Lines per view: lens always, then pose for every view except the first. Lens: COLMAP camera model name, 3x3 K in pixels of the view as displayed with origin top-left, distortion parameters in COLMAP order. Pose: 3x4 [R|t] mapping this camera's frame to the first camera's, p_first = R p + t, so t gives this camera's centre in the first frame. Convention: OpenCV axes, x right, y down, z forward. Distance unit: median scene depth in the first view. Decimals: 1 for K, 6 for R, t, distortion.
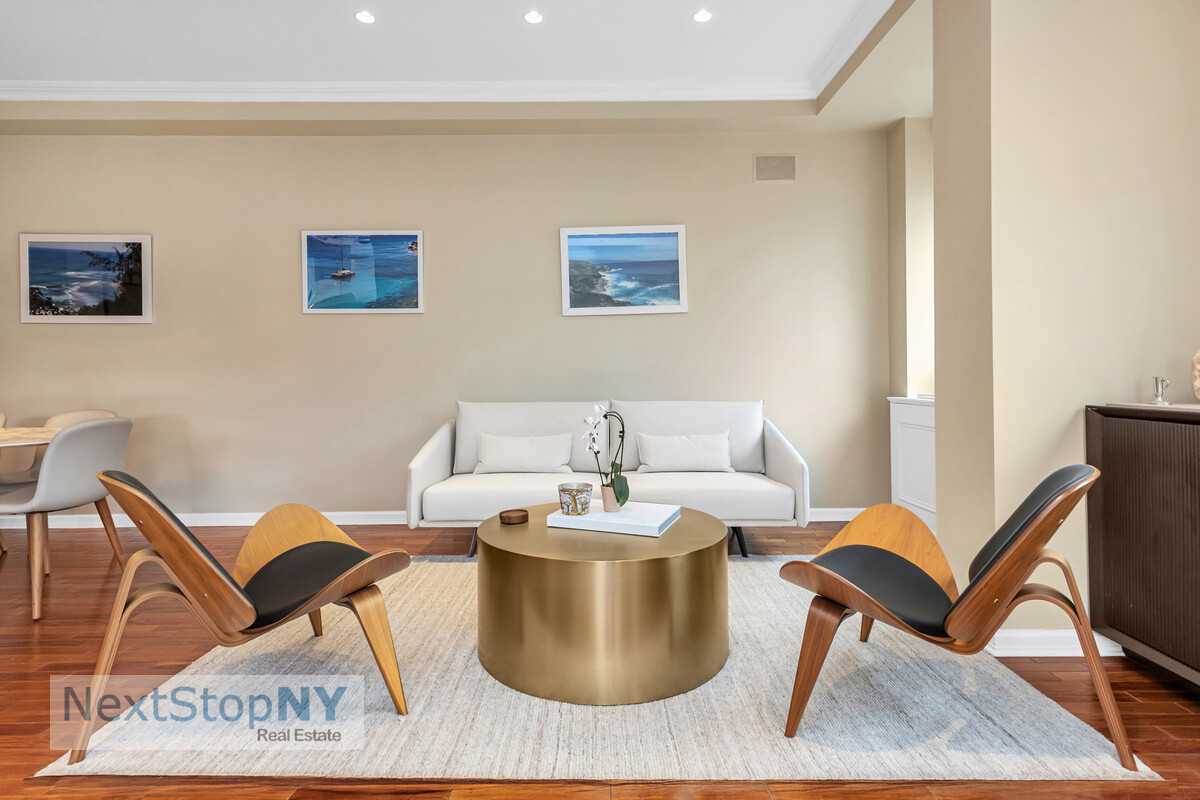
lens RADIAL K [[635.8, 0, 597.5], [0, 635.8, 367.2], [0, 0, 1]] dist [-0.001392, -0.000296]
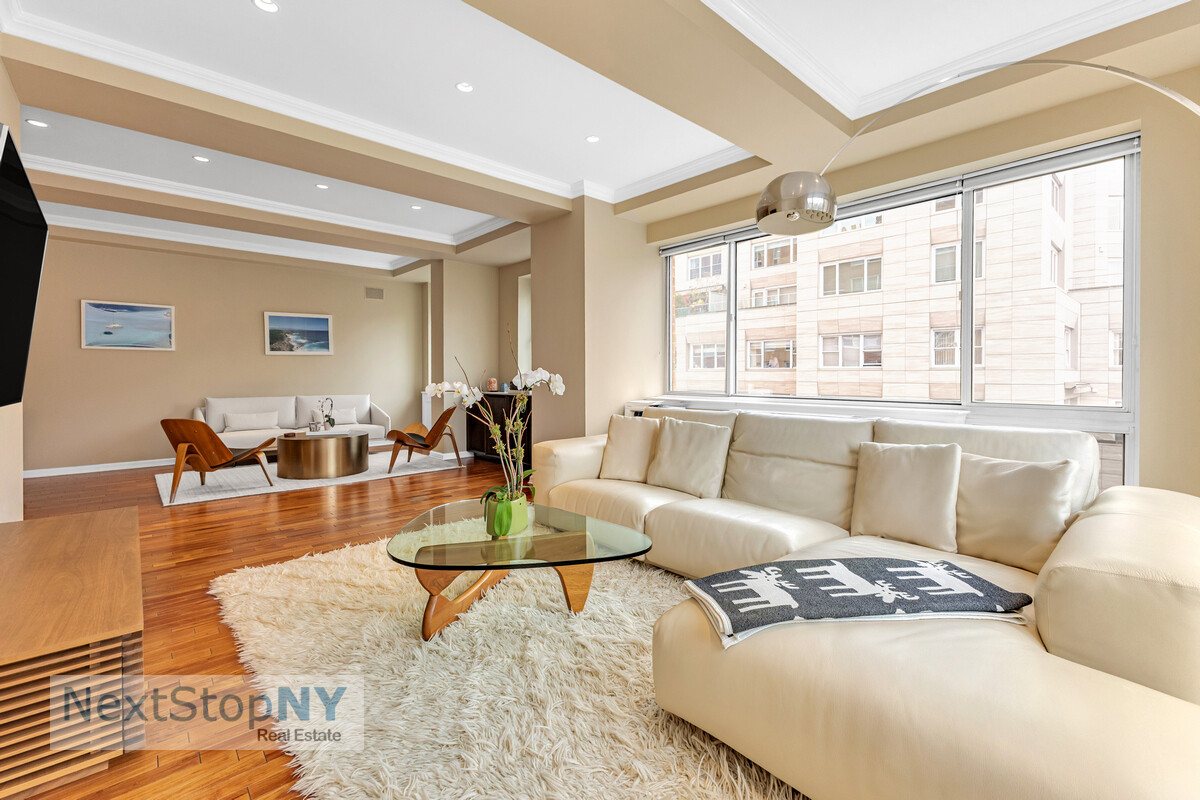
lens RADIAL K [[529.0, 0, 608.4], [0, 529.0, 379.4], [0, 0, 1]] dist [0.000120, -0.000018]
pose [[0.745960, -0.004264, 0.665977, -0.368081], [-0.003040, 0.999947, 0.009808, -0.023671], [-0.665984, -0.009341, 0.745908, -1.000219]]
